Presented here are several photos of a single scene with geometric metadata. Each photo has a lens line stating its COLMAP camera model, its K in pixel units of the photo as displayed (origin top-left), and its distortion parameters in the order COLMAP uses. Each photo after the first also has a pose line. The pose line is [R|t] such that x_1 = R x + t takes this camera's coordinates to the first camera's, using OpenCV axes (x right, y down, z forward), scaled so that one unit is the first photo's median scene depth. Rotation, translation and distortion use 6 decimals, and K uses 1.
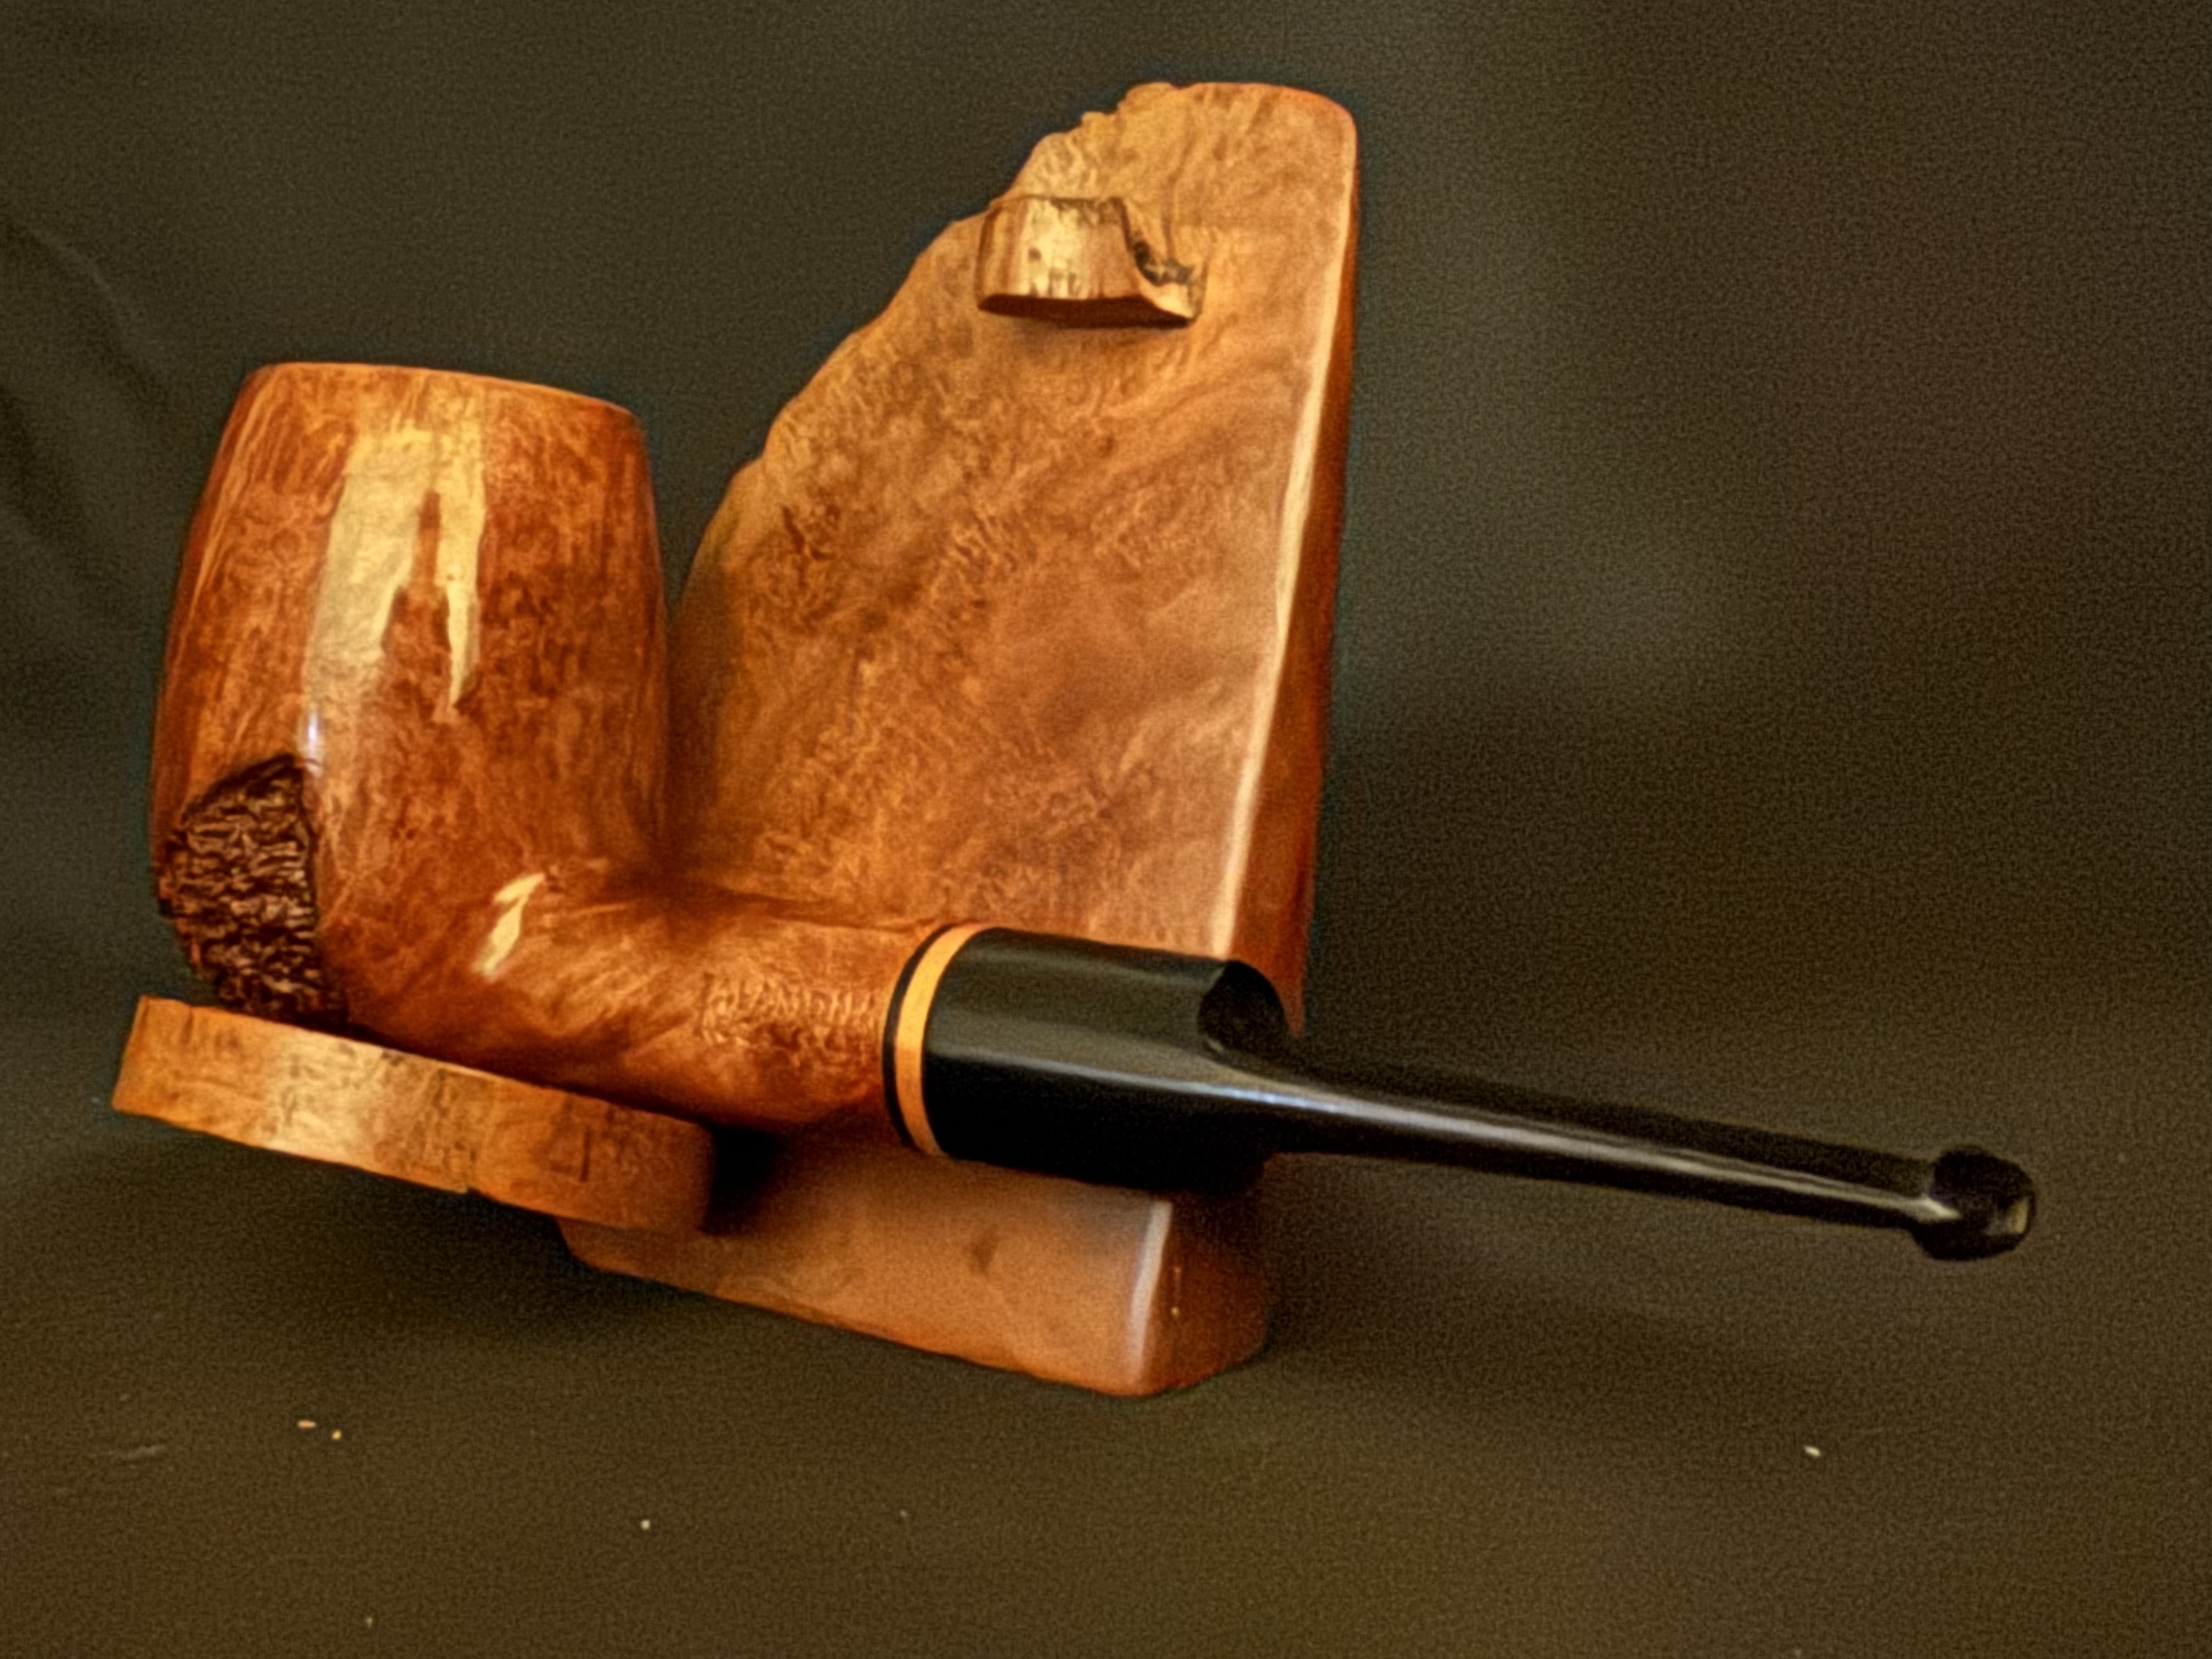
lens RADIAL K [[2816.7, 0, 927.7], [0, 2816.7, 828.5], [0, 0, 1]] dist [-0.008883, -0.004075]
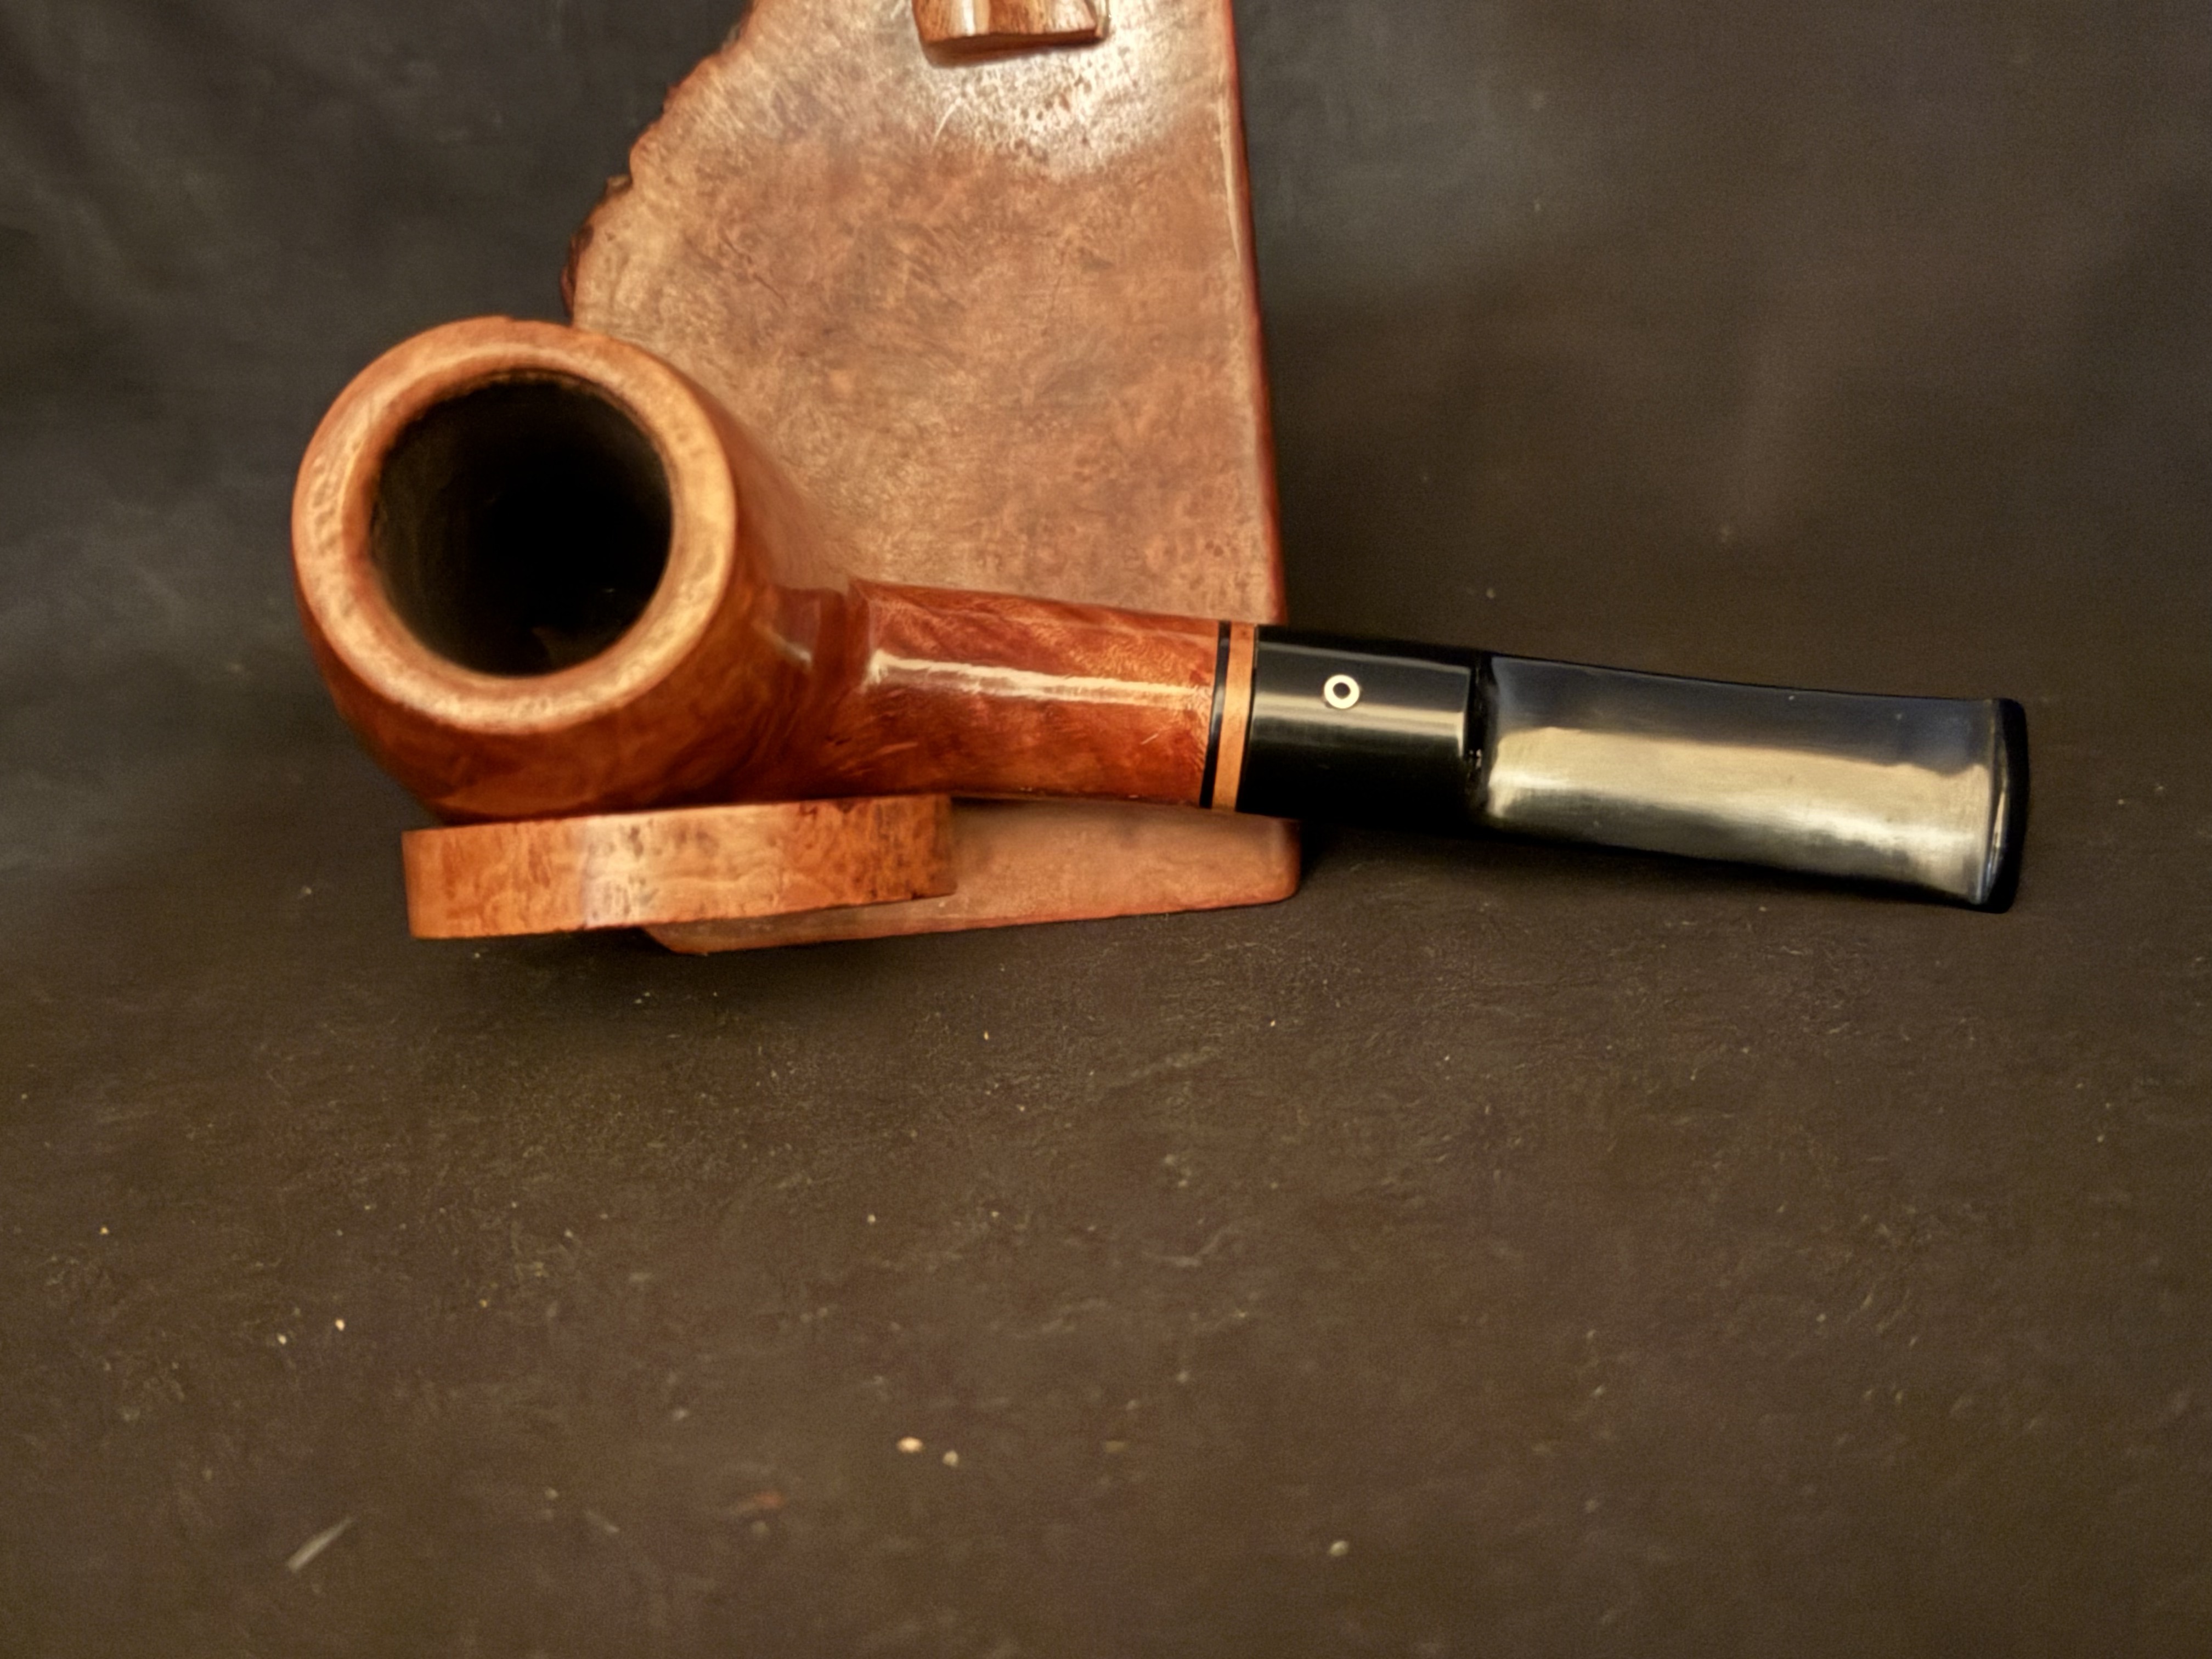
lens RADIAL K [[2804.1, 0, 1106.0], [0, 2804.1, 829.5], [0, 0, 1]] dist [0.112000, -0.040761]
pose [[0.734962, -0.282434, 0.616492, -0.717310], [0.146447, 0.953790, 0.262371, -0.169898], [-0.662106, -0.102549, 0.742361, 0.070300]]
